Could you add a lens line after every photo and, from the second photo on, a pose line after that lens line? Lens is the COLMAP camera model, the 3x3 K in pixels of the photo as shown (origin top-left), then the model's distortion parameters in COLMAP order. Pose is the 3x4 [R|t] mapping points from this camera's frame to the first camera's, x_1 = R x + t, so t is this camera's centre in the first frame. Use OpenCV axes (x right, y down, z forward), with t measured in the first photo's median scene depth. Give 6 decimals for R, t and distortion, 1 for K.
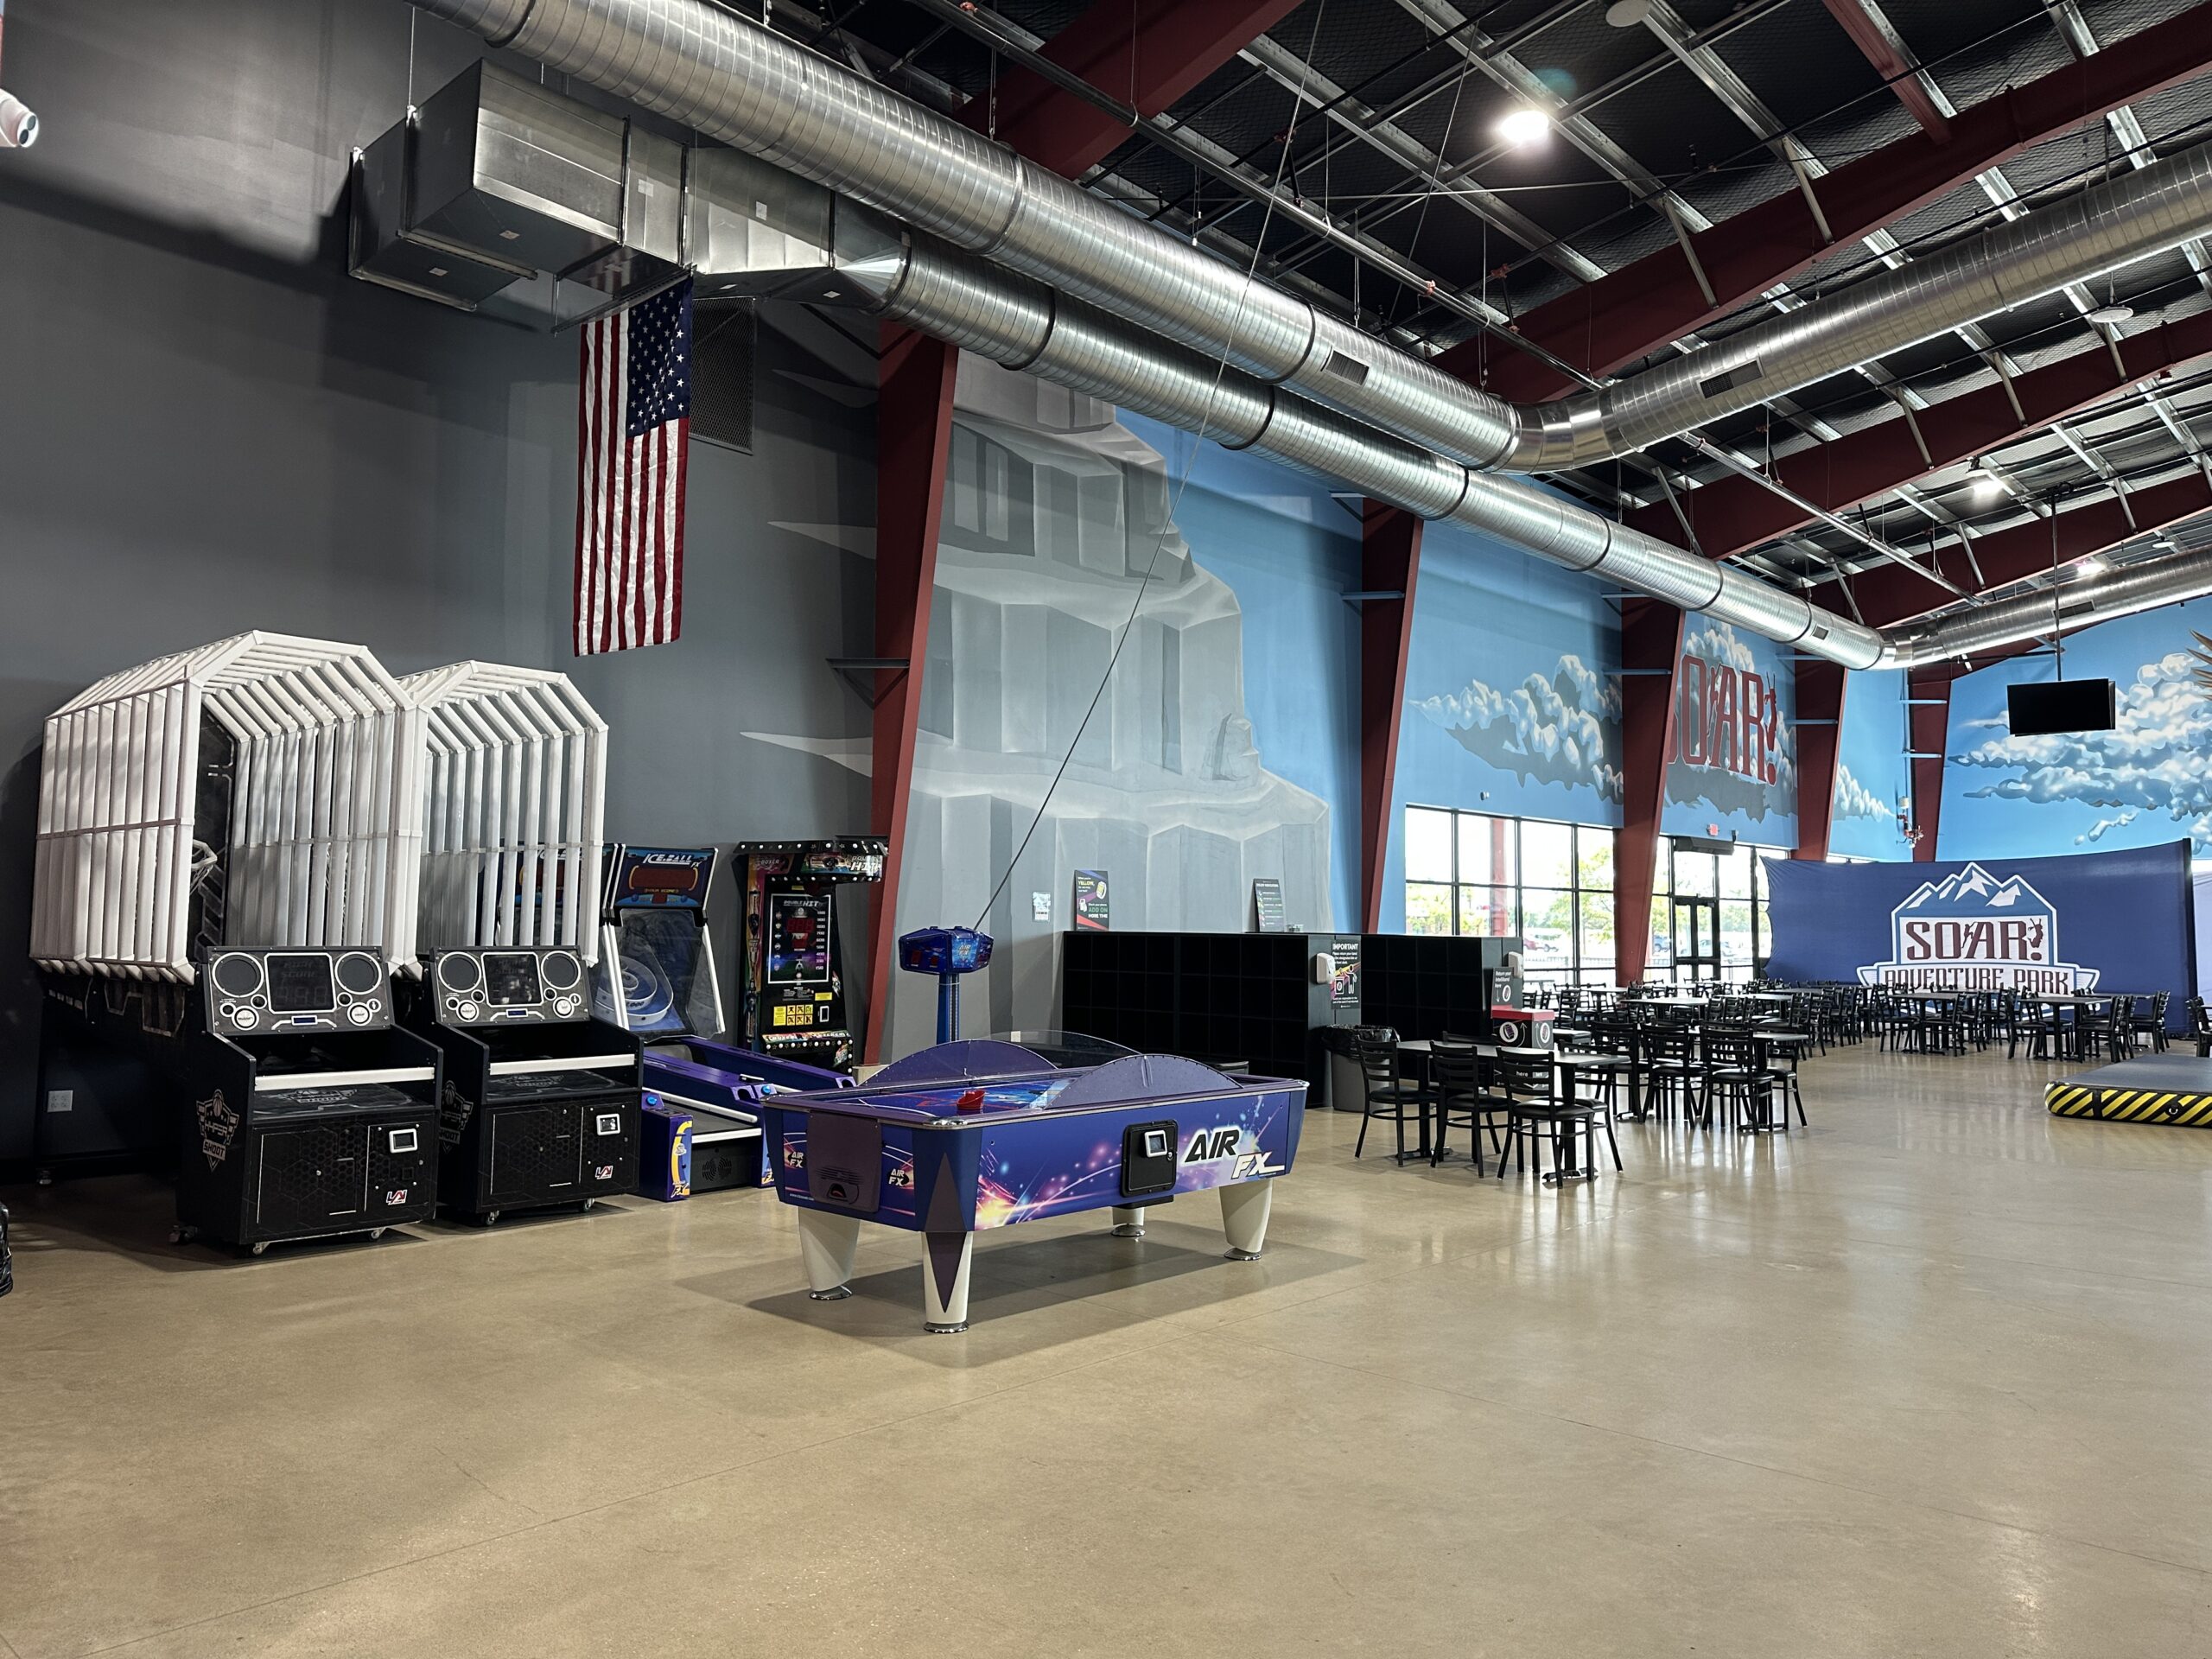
lens RADIAL K [[1548.1, 0, 1100.2], [0, 1548.1, 814.0], [0, 0, 1]] dist [0.070990, -0.093227]
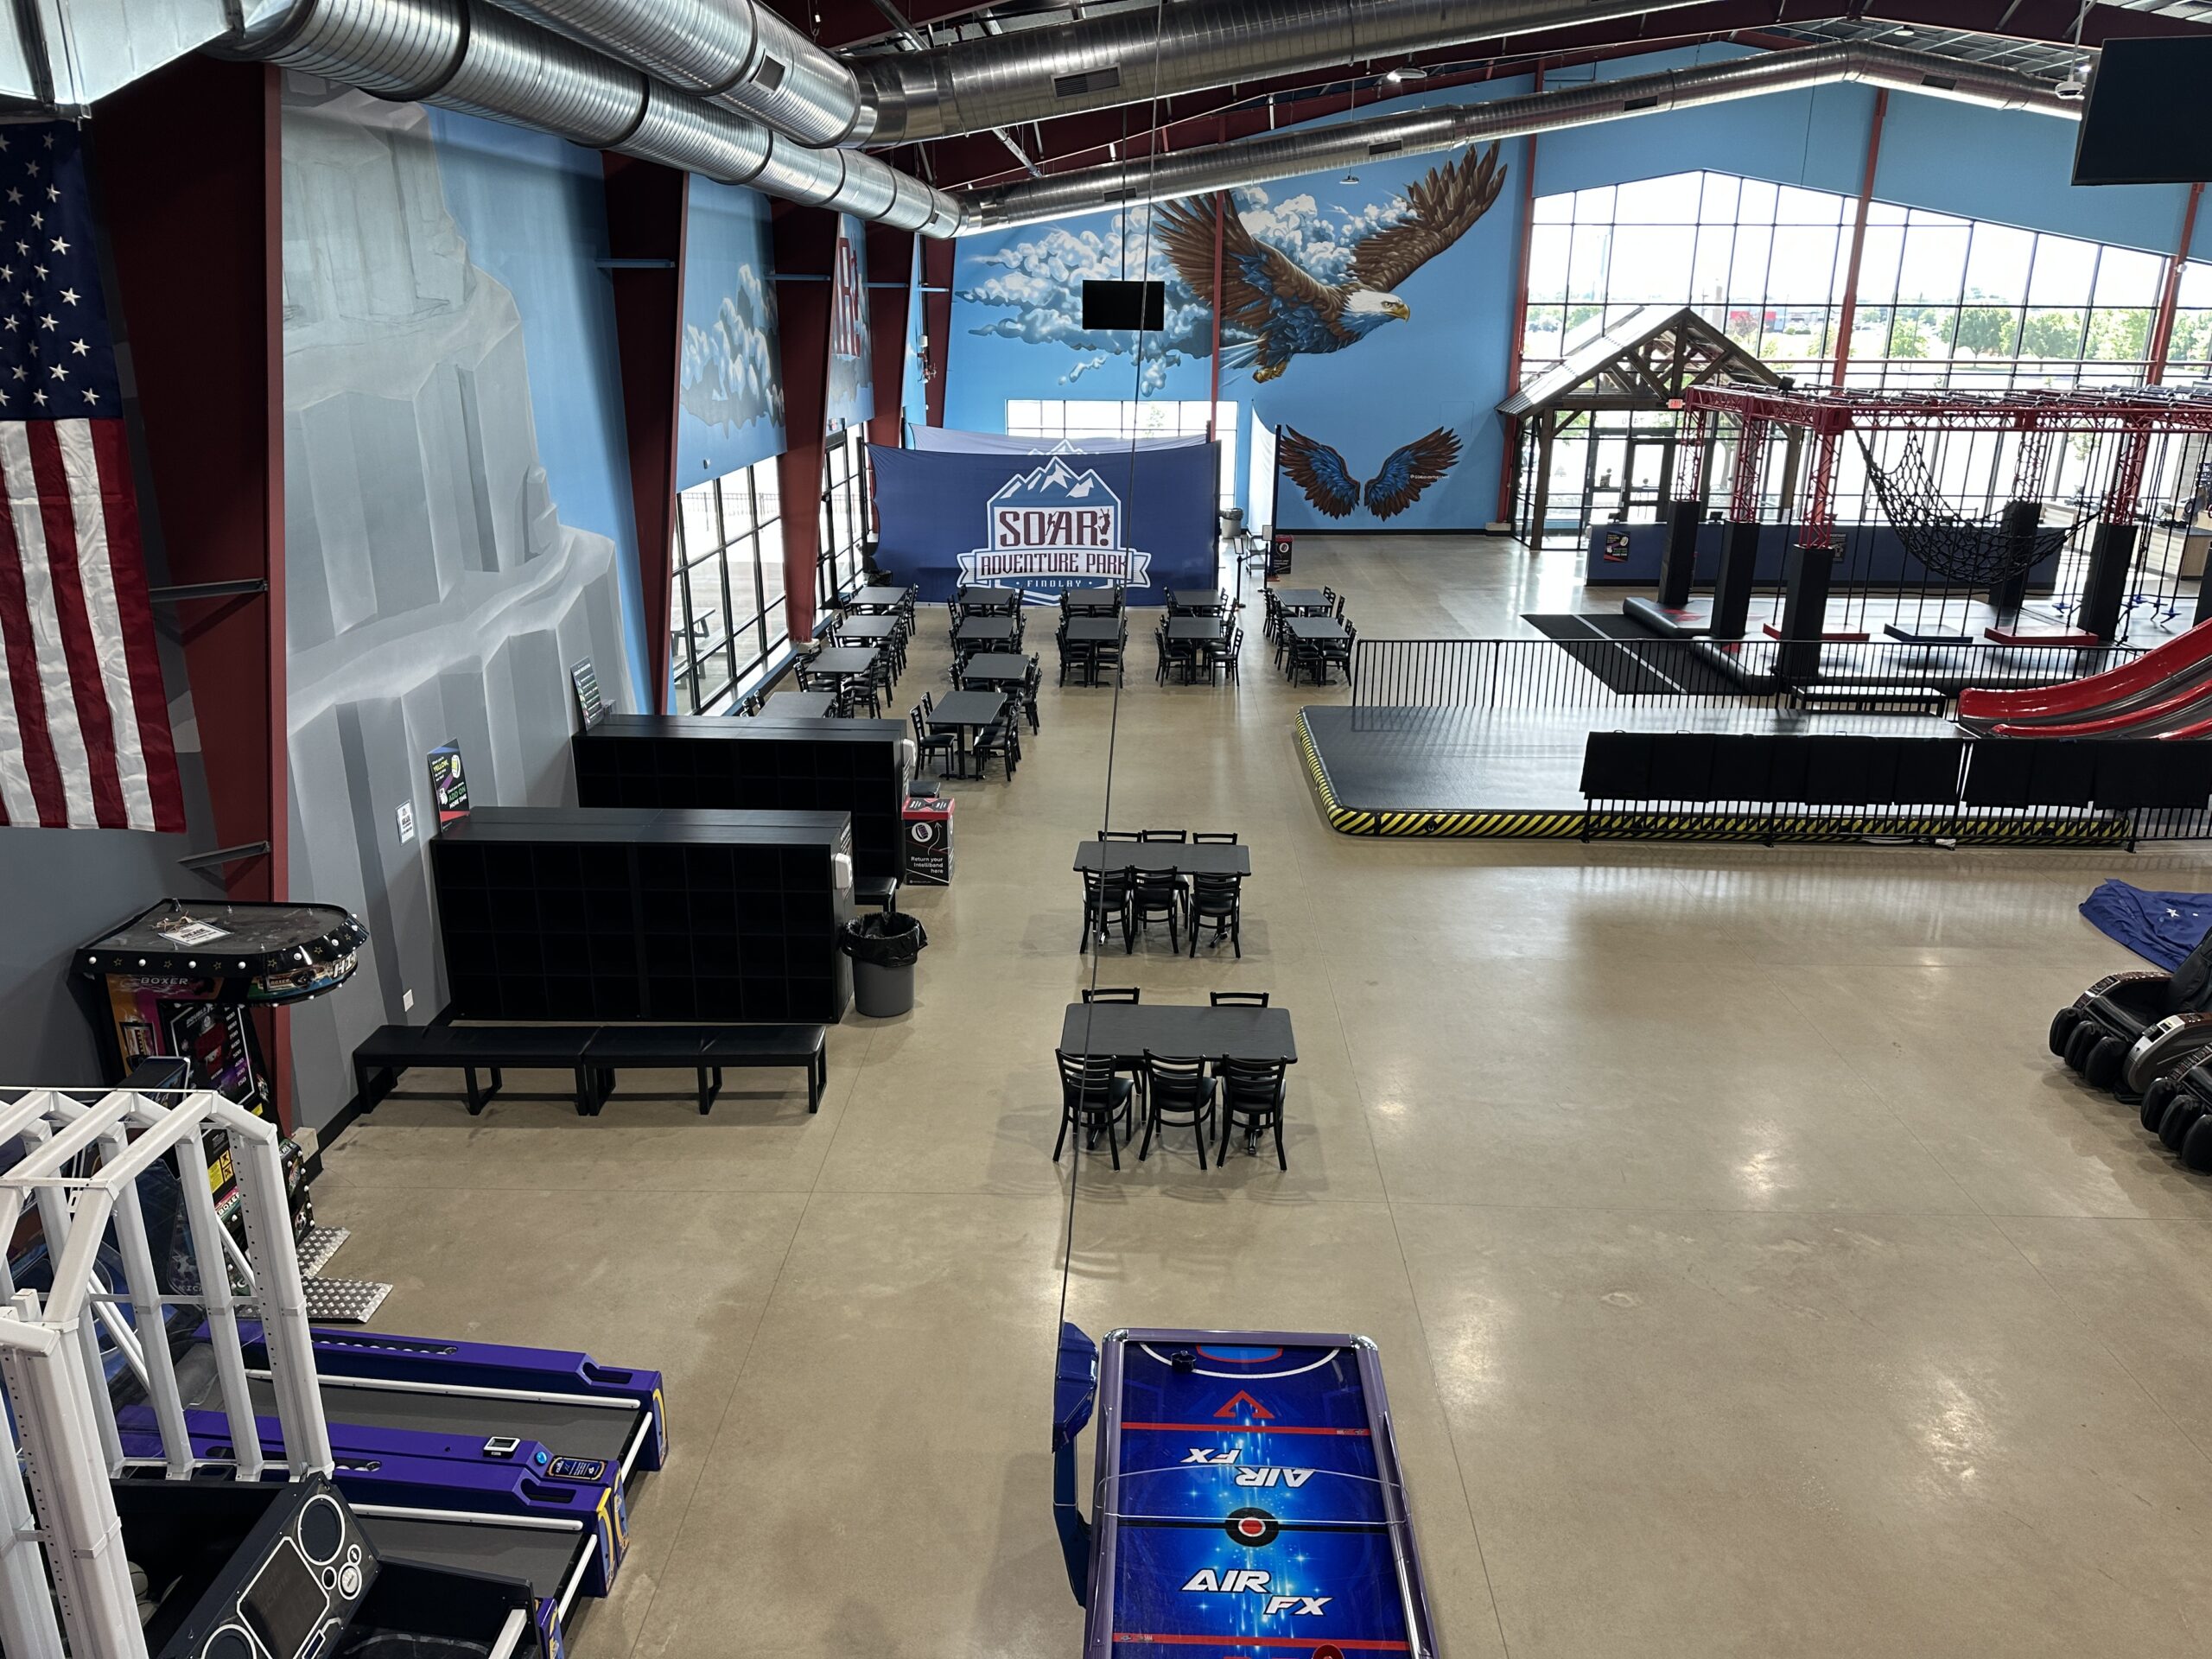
lens RADIAL K [[1587.0, 0, 1081.1], [0, 1587.0, 792.6], [0, 0, 1]] dist [0.043164, -0.051236]
pose [[0.709066, -0.239693, 0.663154, -0.218413], [-0.060473, 0.916319, 0.395858, -0.192844], [-0.702544, -0.320792, 0.635235, 0.212665]]
